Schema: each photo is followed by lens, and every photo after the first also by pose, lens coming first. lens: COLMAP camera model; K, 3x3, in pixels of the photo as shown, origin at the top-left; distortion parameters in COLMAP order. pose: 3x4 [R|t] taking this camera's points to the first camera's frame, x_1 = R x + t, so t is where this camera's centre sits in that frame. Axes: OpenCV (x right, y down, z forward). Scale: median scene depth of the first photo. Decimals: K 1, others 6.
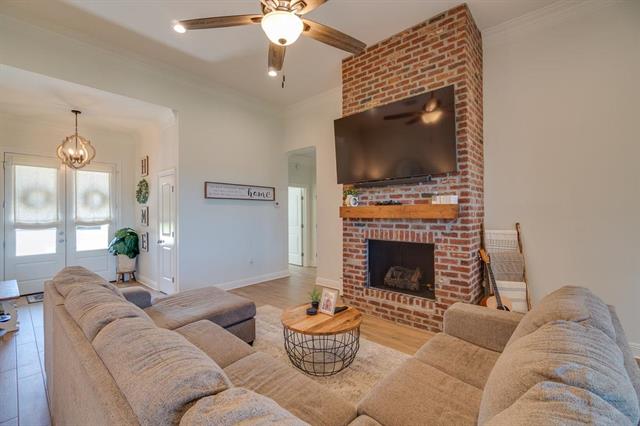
lens RADIAL K [[273.9, 0, 319.2], [0, 273.9, 212.0], [0, 0, 1]] dist [-0.005503, 0.000521]
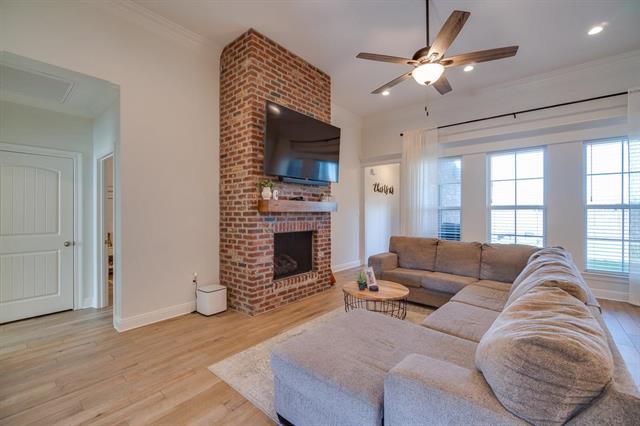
lens RADIAL K [[273.9, 0, 320.3], [0, 273.9, 212.1], [0, 0, 1]] dist [-0.005503, 0.000521]
pose [[-0.029239, 0.003826, 0.999565, -0.819100], [-0.002628, 0.999989, -0.003905, 0.024646], [-0.999569, -0.002741, -0.029229, 0.851930]]
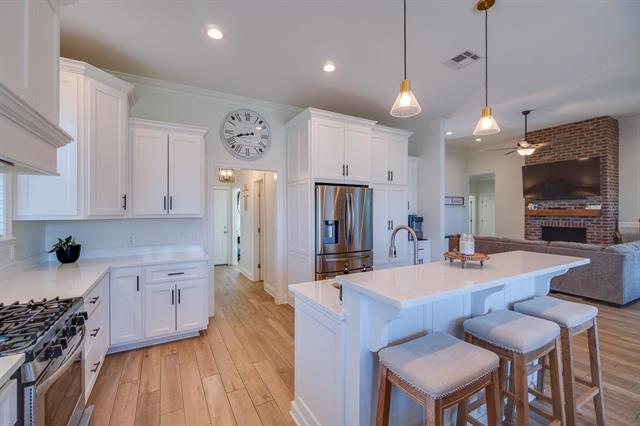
lens RADIAL K [[273.9, 0, 314.3], [0, 273.9, 212.5], [0, 0, 1]] dist [-0.005503, 0.000521]
pose [[0.941975, 0.006113, -0.335627, -0.700825], [-0.002680, 0.999939, 0.010691, -0.016093], [0.335672, -0.009171, 0.941934, -1.383885]]
